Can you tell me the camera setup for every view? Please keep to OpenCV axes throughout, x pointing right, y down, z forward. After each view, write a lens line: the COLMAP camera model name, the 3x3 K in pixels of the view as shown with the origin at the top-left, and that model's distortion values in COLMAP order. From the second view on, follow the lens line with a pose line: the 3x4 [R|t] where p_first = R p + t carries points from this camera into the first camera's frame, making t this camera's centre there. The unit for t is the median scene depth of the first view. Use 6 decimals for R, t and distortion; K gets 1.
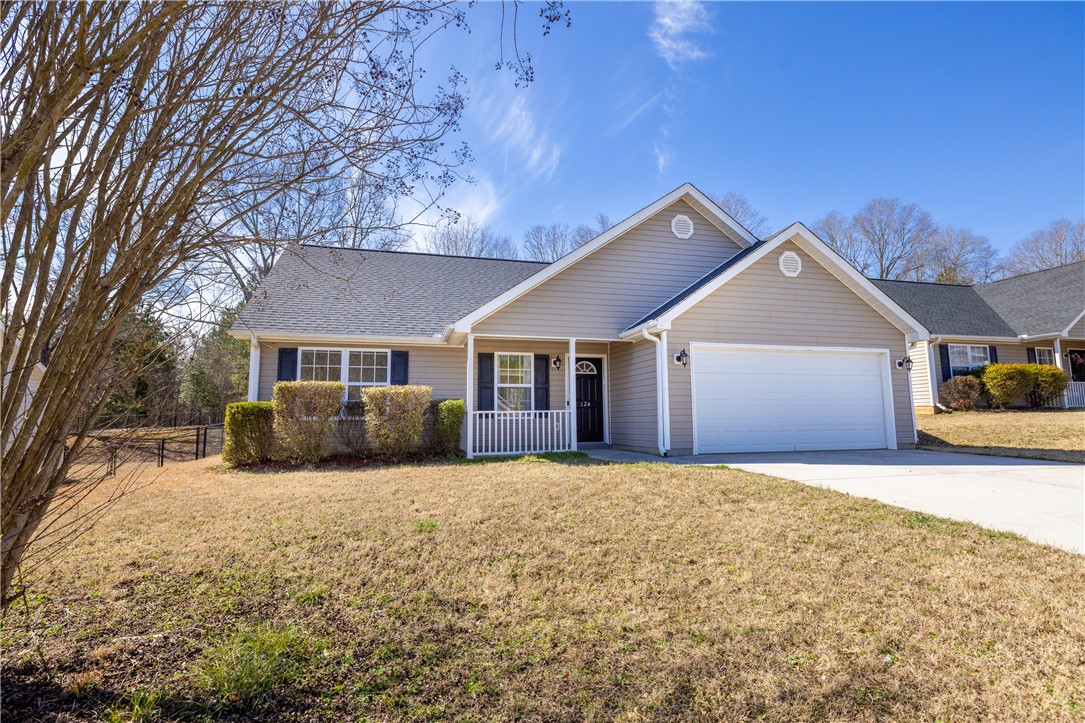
lens RADIAL K [[533.0, 0, 547.1], [0, 533.0, 358.1], [0, 0, 1]] dist [-0.008830, 0.000168]
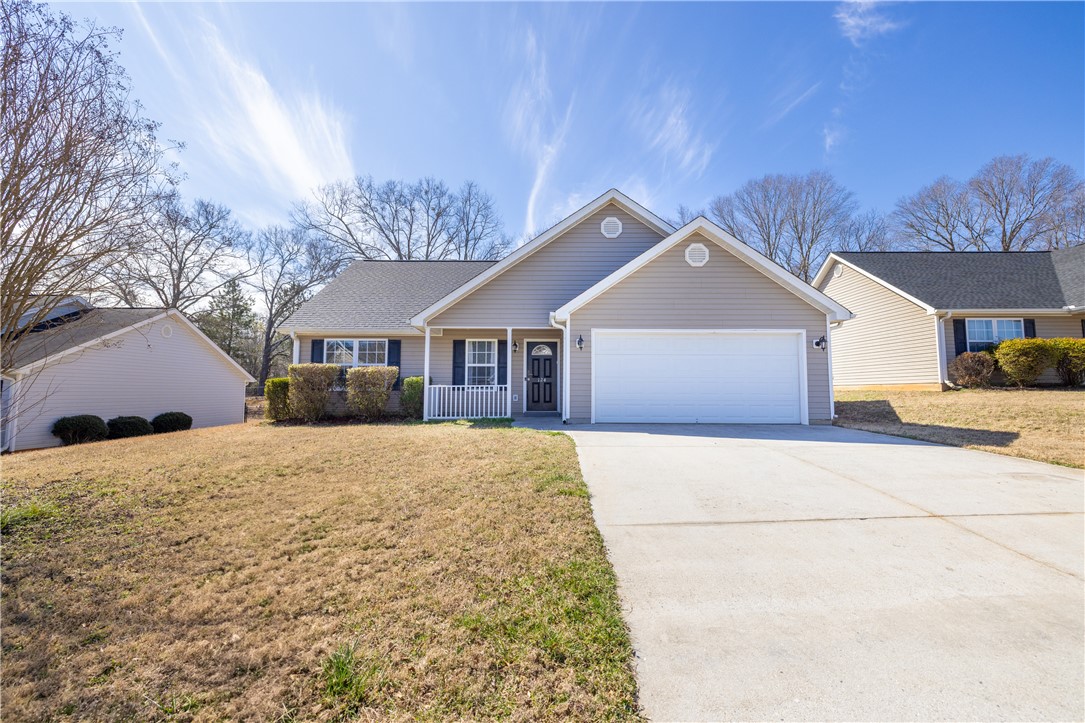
lens RADIAL K [[461.0, 0, 537.1], [0, 461.0, 359.2], [0, 0, 1]] dist [-0.002177, 0.000130]
pose [[0.962535, -0.007105, -0.271064, 0.383986], [0.020044, 0.998786, 0.044997, -0.009874], [0.270415, -0.048744, 0.961509, -0.019214]]
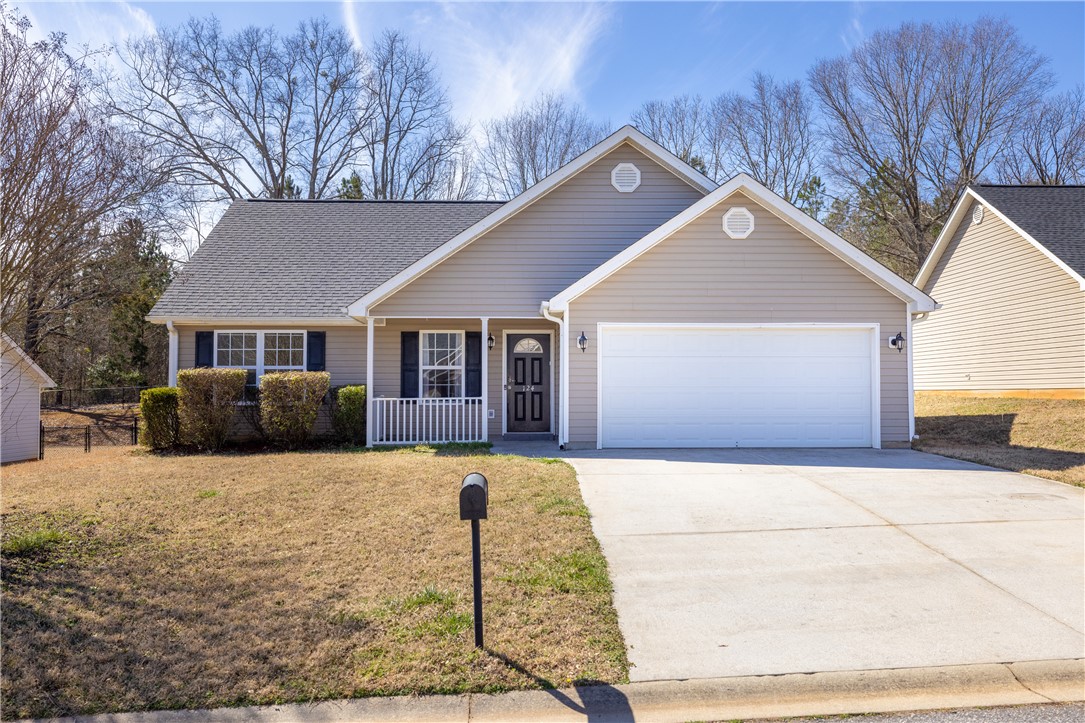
lens RADIAL K [[851.4, 0, 540.9], [0, 851.4, 364.7], [0, 0, 1]] dist [-0.006907, 0.007124]
pose [[0.972889, -0.000576, -0.231271, 0.450476], [0.019826, 0.996524, 0.080918, -0.068733], [0.230420, -0.083310, 0.969518, -0.356121]]
